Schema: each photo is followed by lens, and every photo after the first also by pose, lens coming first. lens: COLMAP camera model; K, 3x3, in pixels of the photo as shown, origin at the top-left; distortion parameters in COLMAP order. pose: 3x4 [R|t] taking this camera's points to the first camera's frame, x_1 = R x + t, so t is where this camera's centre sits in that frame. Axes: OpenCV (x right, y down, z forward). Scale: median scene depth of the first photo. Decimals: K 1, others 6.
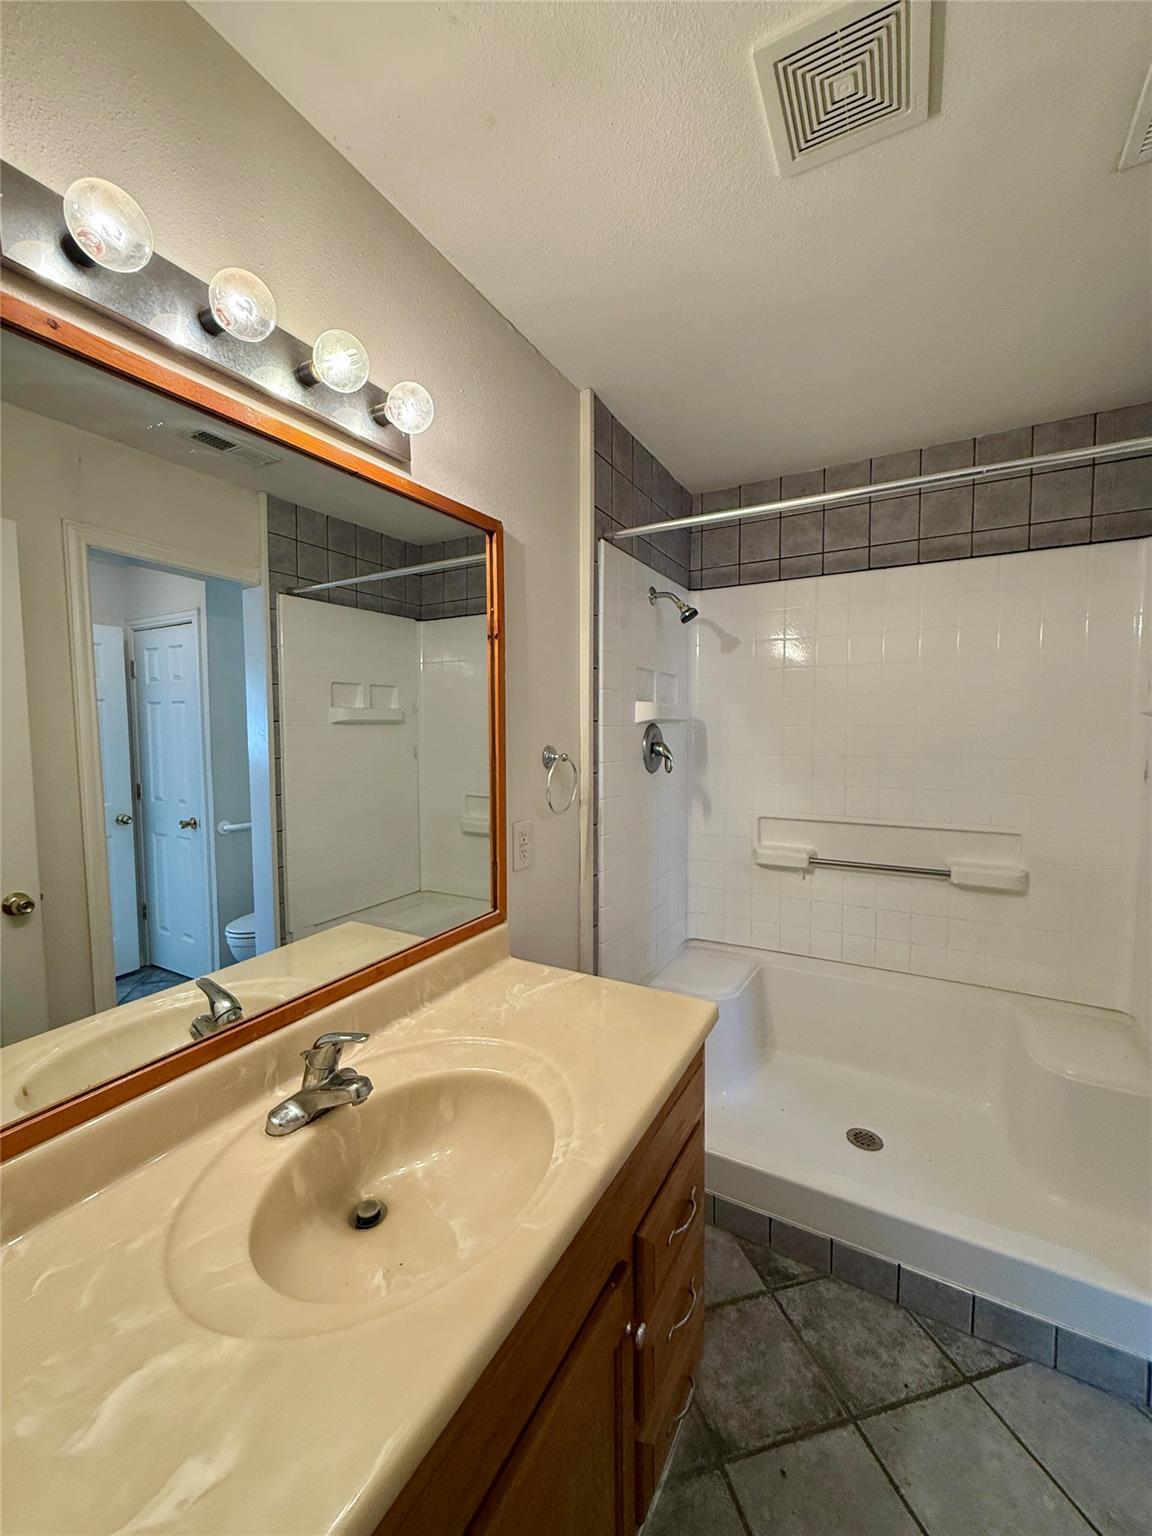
lens RADIAL K [[612.5, 0, 569.7], [0, 612.5, 766.8], [0, 0, 1]] dist [-0.001836, 0.000401]
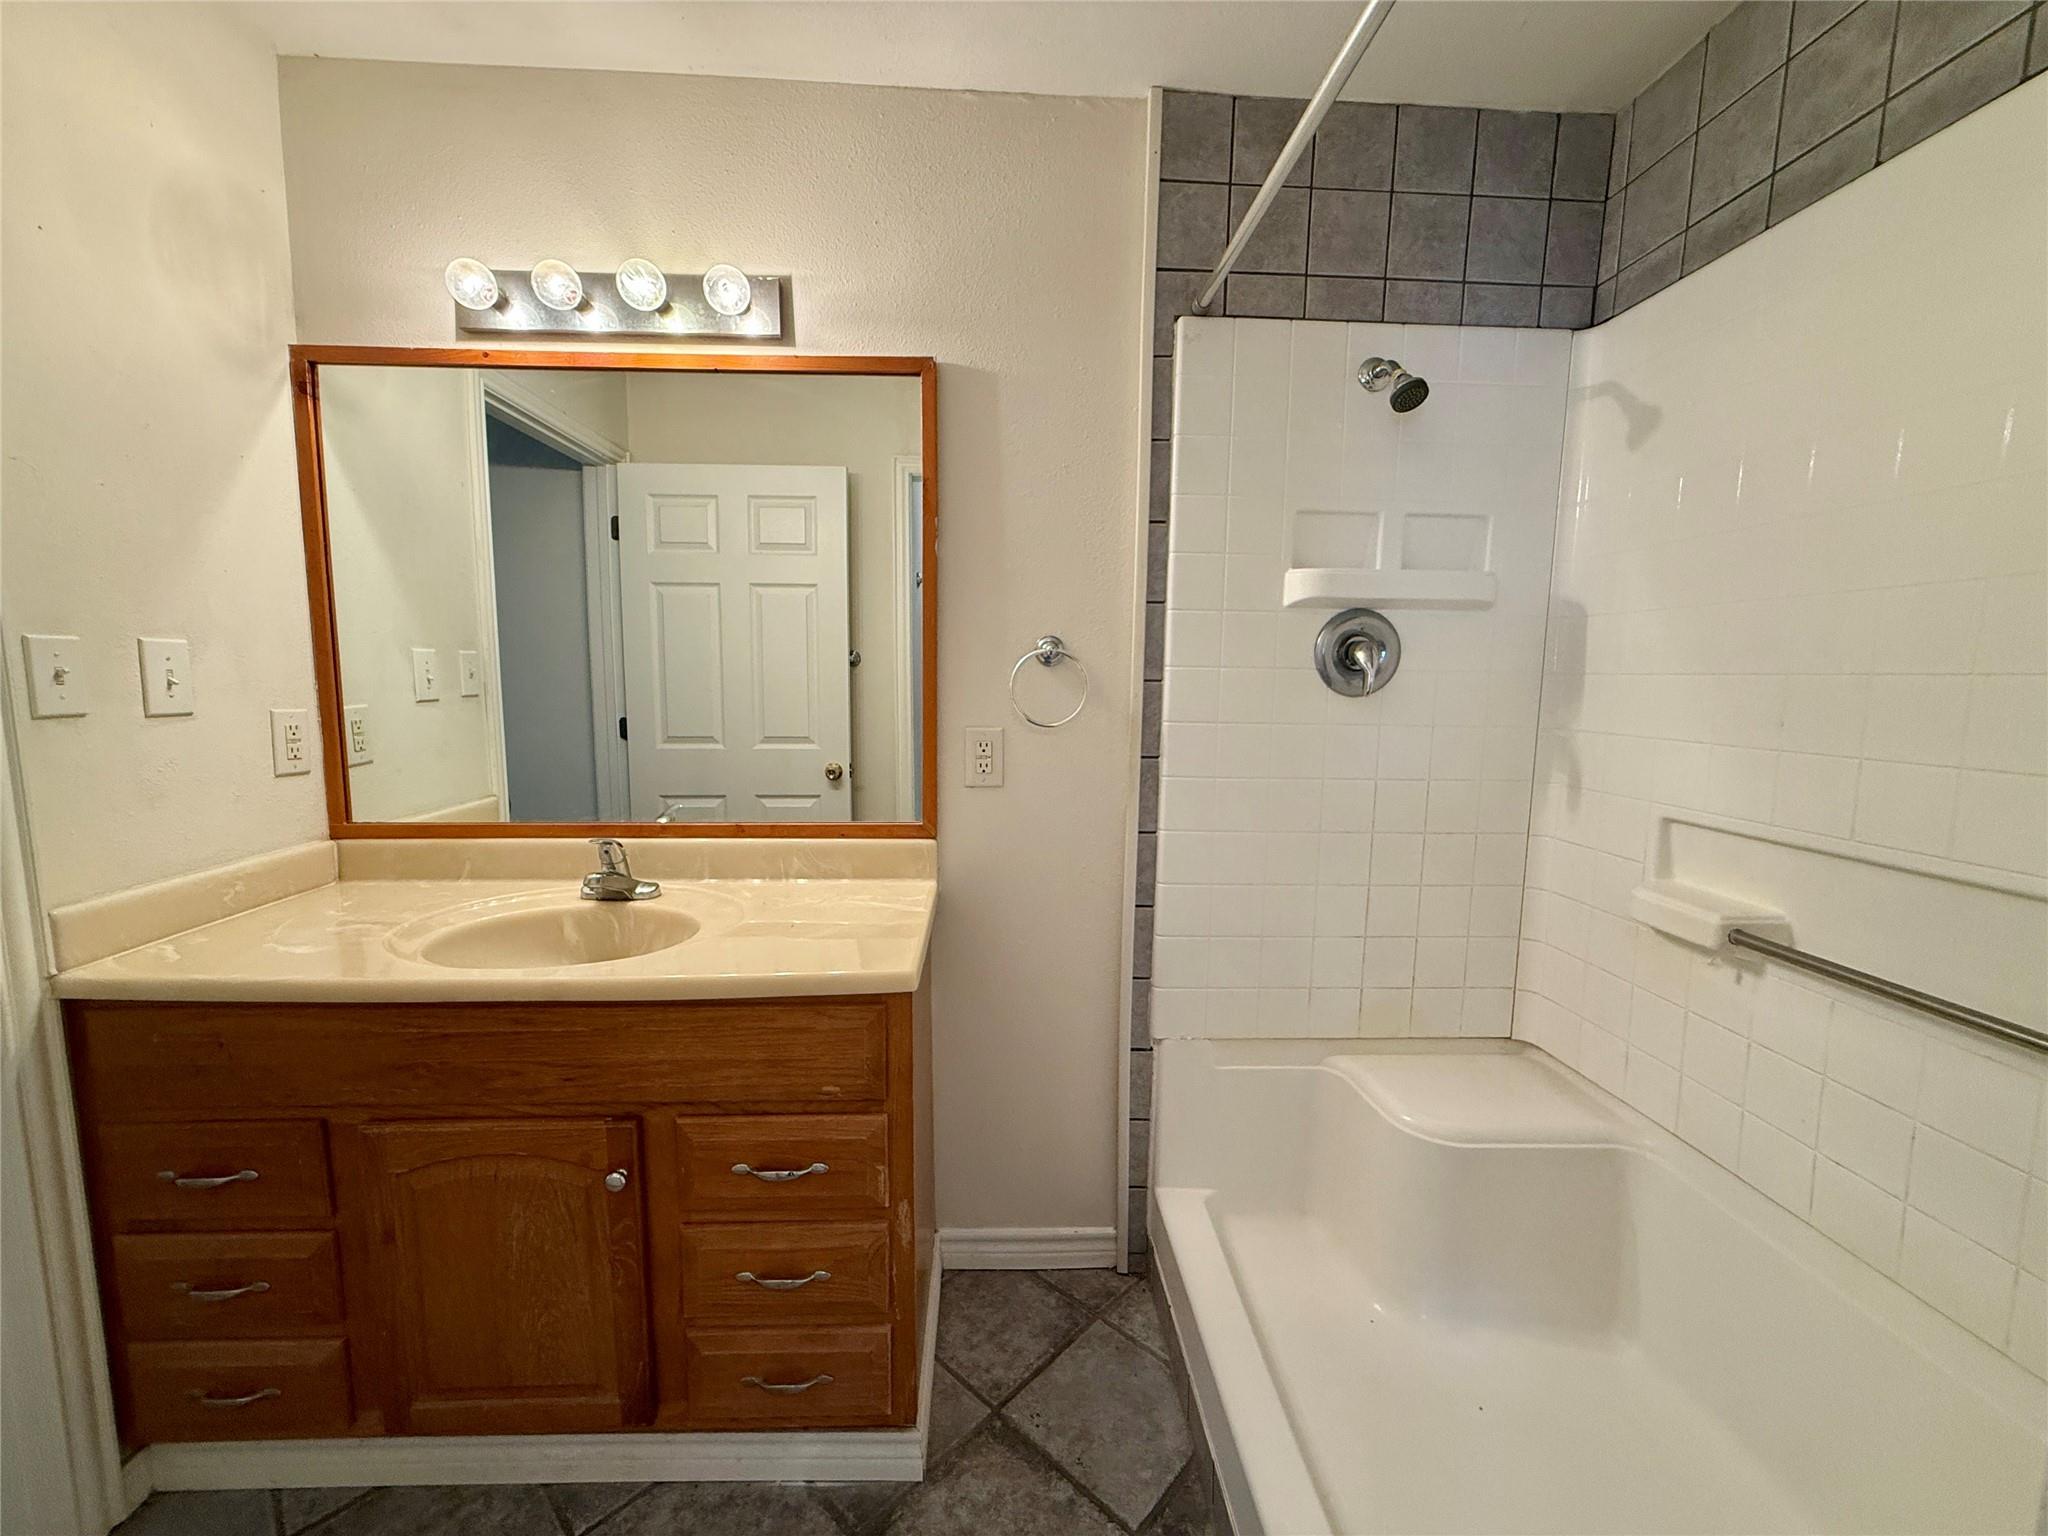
lens RADIAL K [[816.6, 0, 1018.8], [0, 816.6, 771.9], [0, 0, 1]] dist [-0.001836, 0.000401]
pose [[0.529065, 0.114134, -0.840871, 0.657940], [-0.071398, 0.993387, 0.089913, 0.036123], [0.845572, 0.012467, 0.533716, 0.358464]]
